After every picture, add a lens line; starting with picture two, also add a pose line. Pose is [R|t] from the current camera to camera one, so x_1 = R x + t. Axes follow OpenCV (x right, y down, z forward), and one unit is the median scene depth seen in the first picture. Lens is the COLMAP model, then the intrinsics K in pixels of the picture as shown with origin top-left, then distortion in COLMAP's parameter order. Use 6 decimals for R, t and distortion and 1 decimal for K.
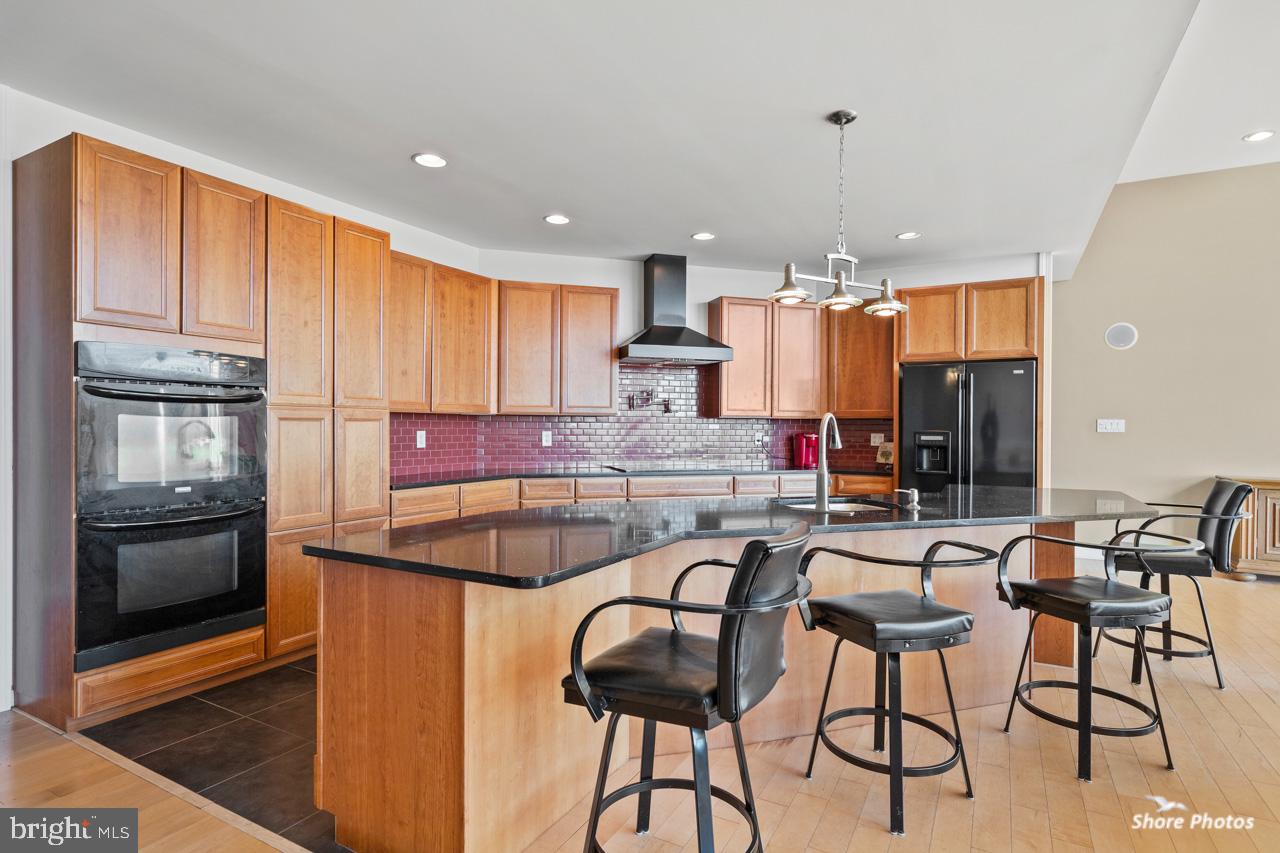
lens RADIAL K [[653.7, 0, 639.9], [0, 653.7, 426.7], [0, 0, 1]] dist [0.000944, -0.000389]
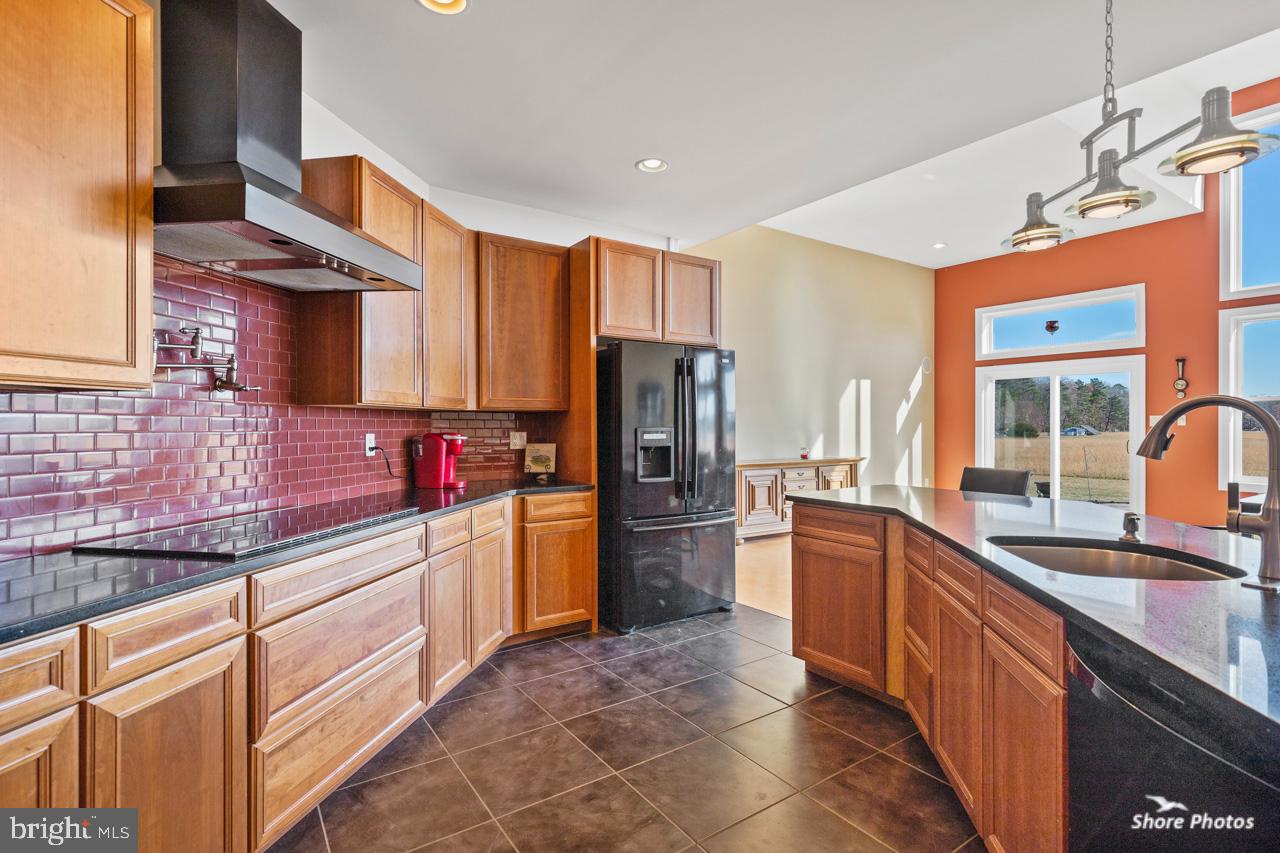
lens RADIAL K [[613.1, 0, 643.3], [0, 613.1, 424.0], [0, 0, 1]] dist [0.006804, -0.001822]
pose [[0.441342, -0.005860, 0.897320, -0.216907], [0.004318, 0.999981, 0.004407, -0.000981], [-0.897329, 0.001930, 0.441359, 0.680275]]
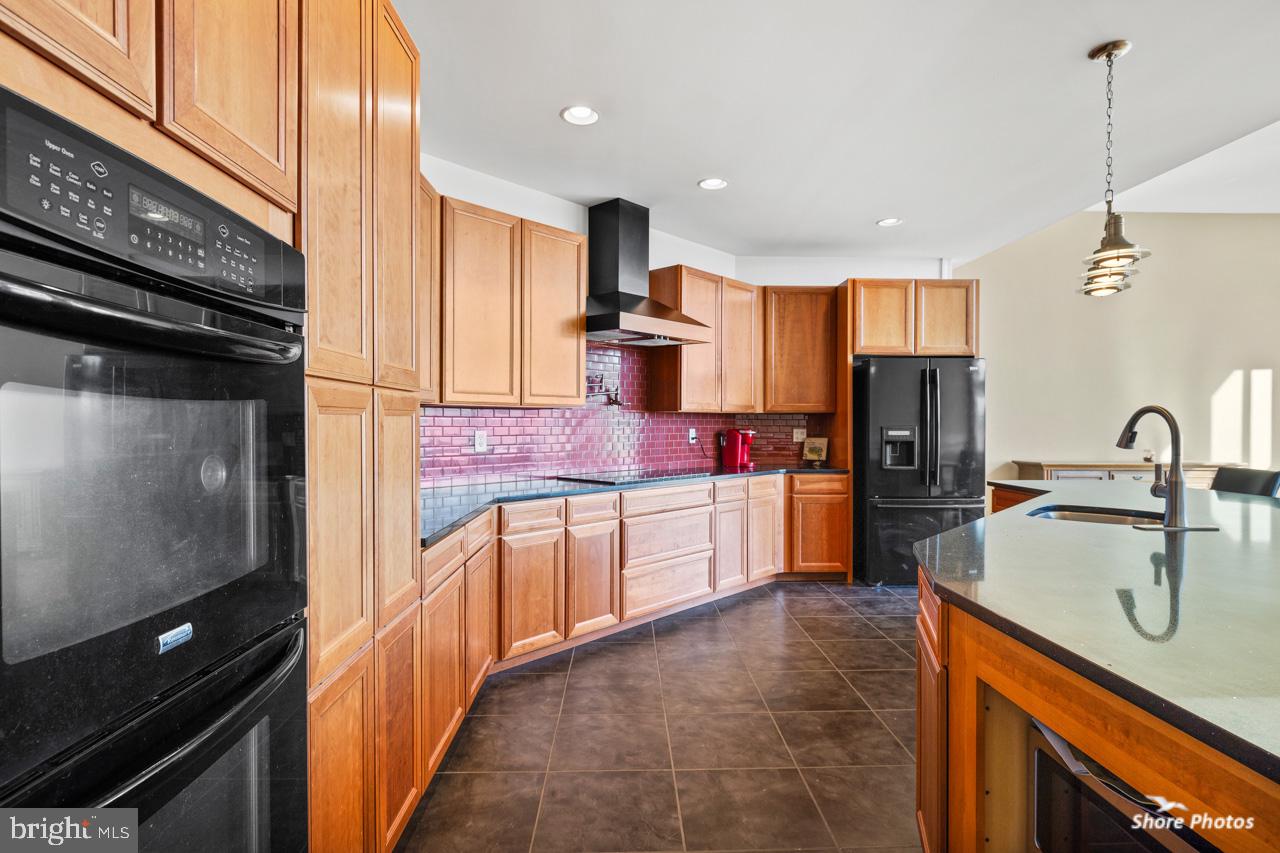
lens RADIAL K [[653.7, 0, 643.0], [0, 653.7, 423.4], [0, 0, 1]] dist [0.000944, -0.000389]
pose [[0.859223, -0.005854, 0.511568, -0.380336], [0.004334, 0.999982, 0.004165, -0.003029], [-0.511583, -0.001361, 0.859233, 0.350125]]
